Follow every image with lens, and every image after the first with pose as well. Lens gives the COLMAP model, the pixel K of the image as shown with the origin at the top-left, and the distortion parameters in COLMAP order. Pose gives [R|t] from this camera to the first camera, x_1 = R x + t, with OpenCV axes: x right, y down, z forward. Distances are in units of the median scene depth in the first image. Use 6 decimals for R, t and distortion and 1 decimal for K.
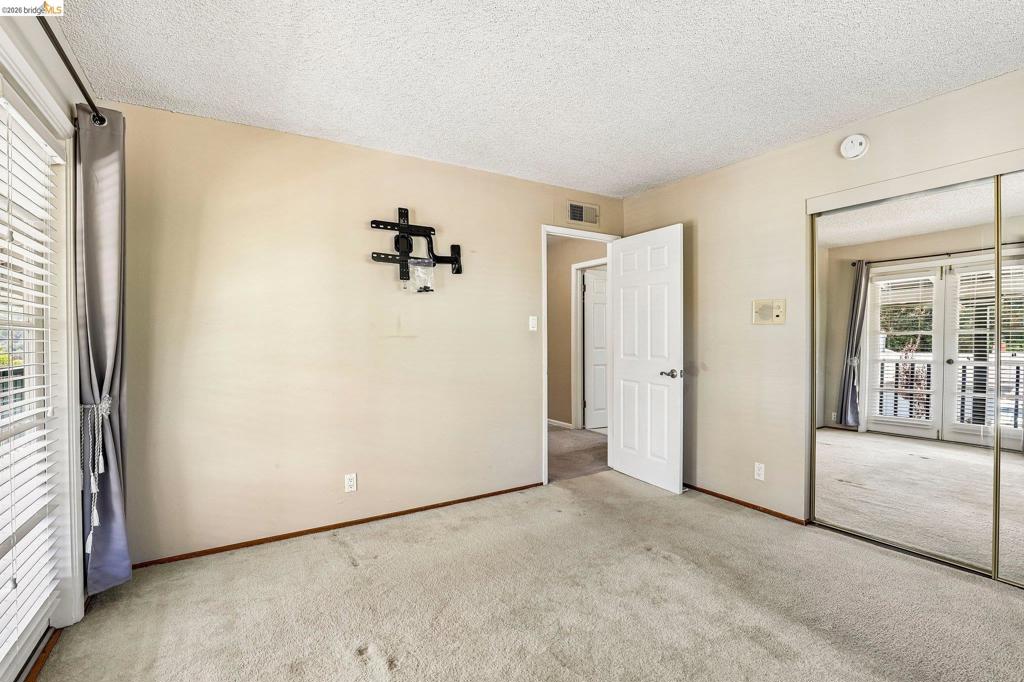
lens RADIAL K [[467.2, 0, 512.4], [0, 467.2, 335.8], [0, 0, 1]] dist [-0.026337, 0.000479]
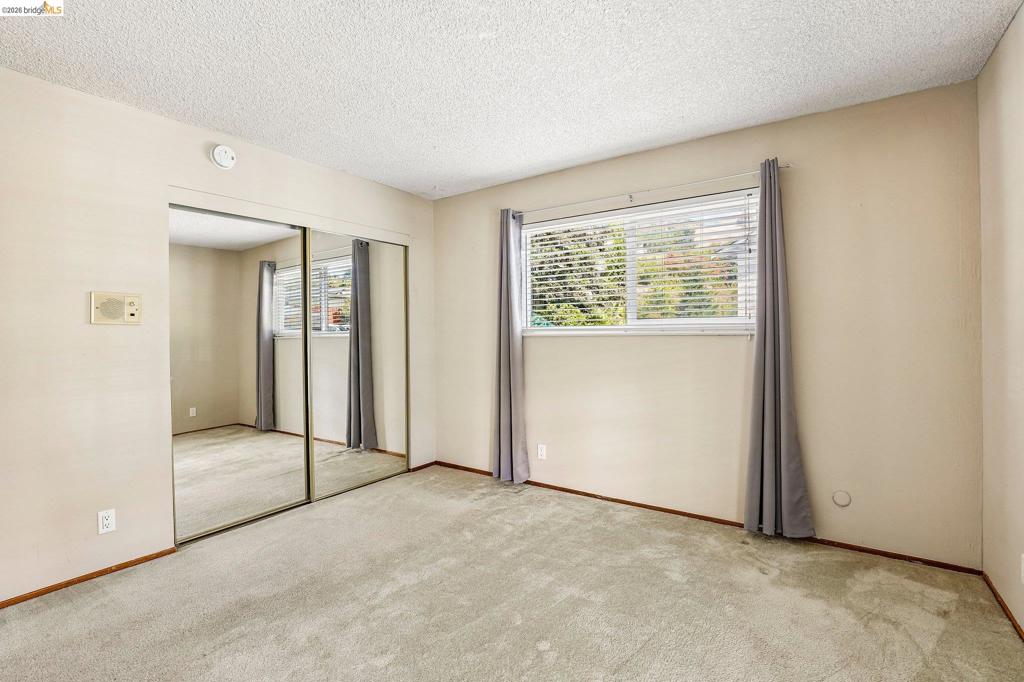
lens RADIAL K [[467.2, 0, 512.4], [0, 467.2, 335.8], [0, 0, 1]] dist [-0.026337, 0.000479]
pose [[-0.398762, -0.002286, 0.917051, -0.415095], [0.011076, 0.999912, 0.007308, -0.004786], [-0.916987, 0.013072, -0.398702, 0.712290]]
